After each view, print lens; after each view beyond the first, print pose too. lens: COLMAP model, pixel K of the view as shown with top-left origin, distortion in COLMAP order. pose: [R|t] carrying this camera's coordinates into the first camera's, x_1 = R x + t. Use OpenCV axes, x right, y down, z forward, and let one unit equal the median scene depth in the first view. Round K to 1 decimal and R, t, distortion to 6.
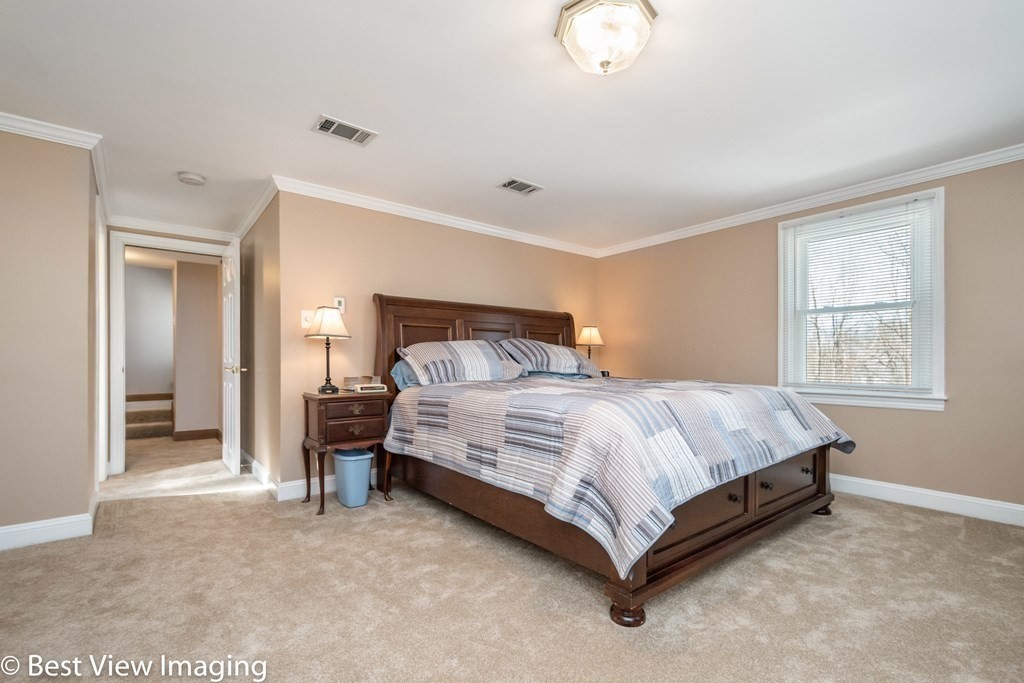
lens RADIAL K [[440.1, 0, 511.0], [0, 440.1, 364.0], [0, 0, 1]] dist [-0.080447, -0.000030]
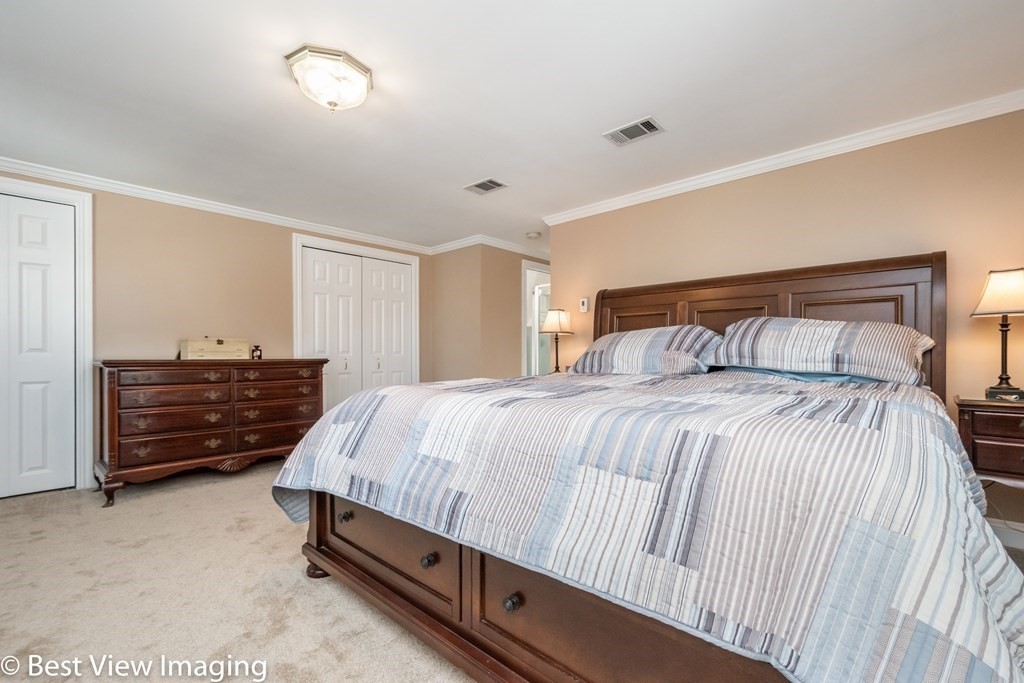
lens RADIAL K [[452.4, 0, 514.3], [0, 452.4, 354.1], [0, 0, 1]] dist [0.013051, -0.000118]
pose [[0.142609, -0.002808, -0.989775, 0.691016], [0.000846, 0.999996, -0.002715, -0.000072], [0.989779, -0.000450, 0.142611, 0.565708]]
